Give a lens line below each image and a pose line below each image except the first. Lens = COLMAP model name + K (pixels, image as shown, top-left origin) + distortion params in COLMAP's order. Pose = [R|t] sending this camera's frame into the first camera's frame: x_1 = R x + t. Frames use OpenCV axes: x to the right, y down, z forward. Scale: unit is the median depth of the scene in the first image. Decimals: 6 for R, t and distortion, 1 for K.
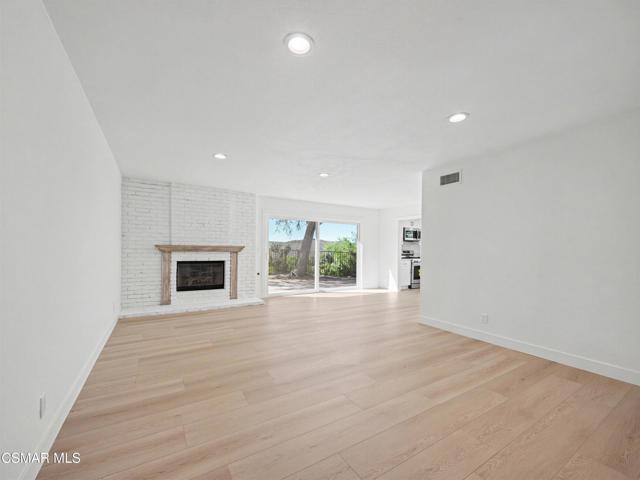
lens RADIAL K [[260.8, 0, 317.0], [0, 260.8, 252.0], [0, 0, 1]] dist [0.007820, -0.003253]
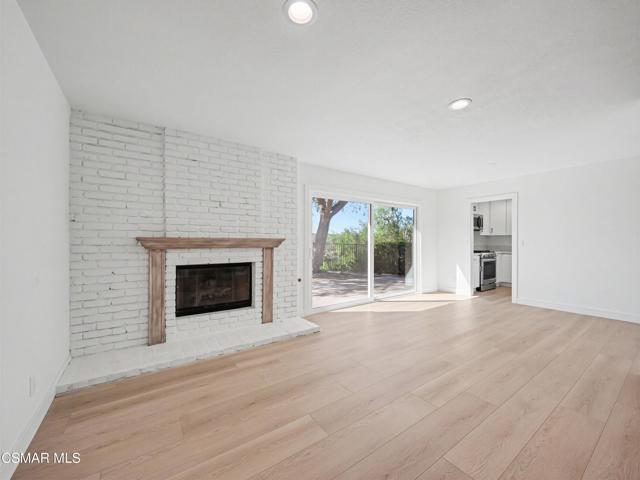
lens RADIAL K [[260.8, 0, 321.6], [0, 260.8, 242.2], [0, 0, 1]] dist [0.007820, -0.003253]
pose [[0.997019, -0.009960, 0.076512, -0.250729], [0.010515, 0.999921, -0.006852, -0.008566], [-0.076438, 0.007636, 0.997045, 0.386850]]
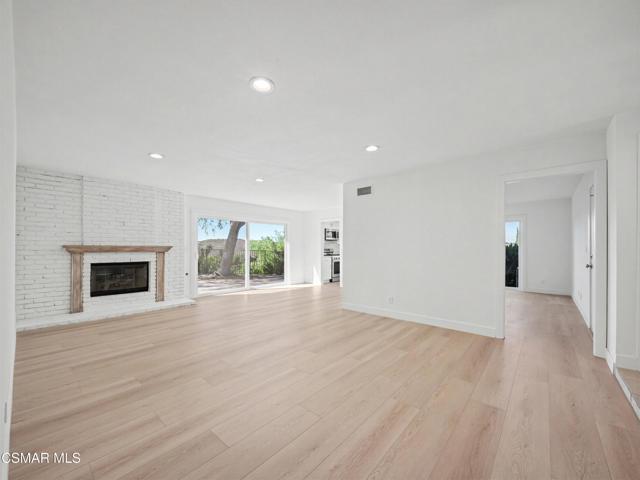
lens RADIAL K [[260.8, 0, 314.1], [0, 260.8, 247.3], [0, 0, 1]] dist [0.007820, -0.003253]
pose [[0.955848, -0.010166, 0.293687, -0.064116], [0.013906, 0.999847, -0.010649, 0.000613], [-0.293533, 0.014263, 0.955842, -0.083107]]
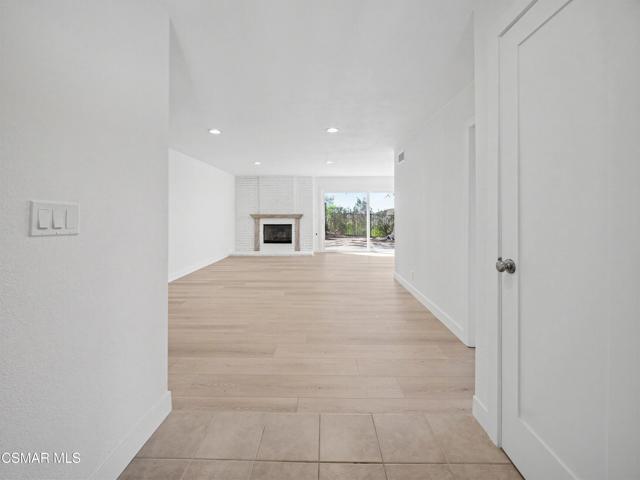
lens RADIAL K [[249.2, 0, 322.3], [0, 249.2, 218.4], [0, 0, 1]] dist [-0.001013, -0.000010]
pose [[0.855310, -0.004661, -0.518096, 0.548899], [0.005787, 0.999983, 0.000557, 0.000579], [0.518084, -0.003474, 0.855323, -0.115760]]
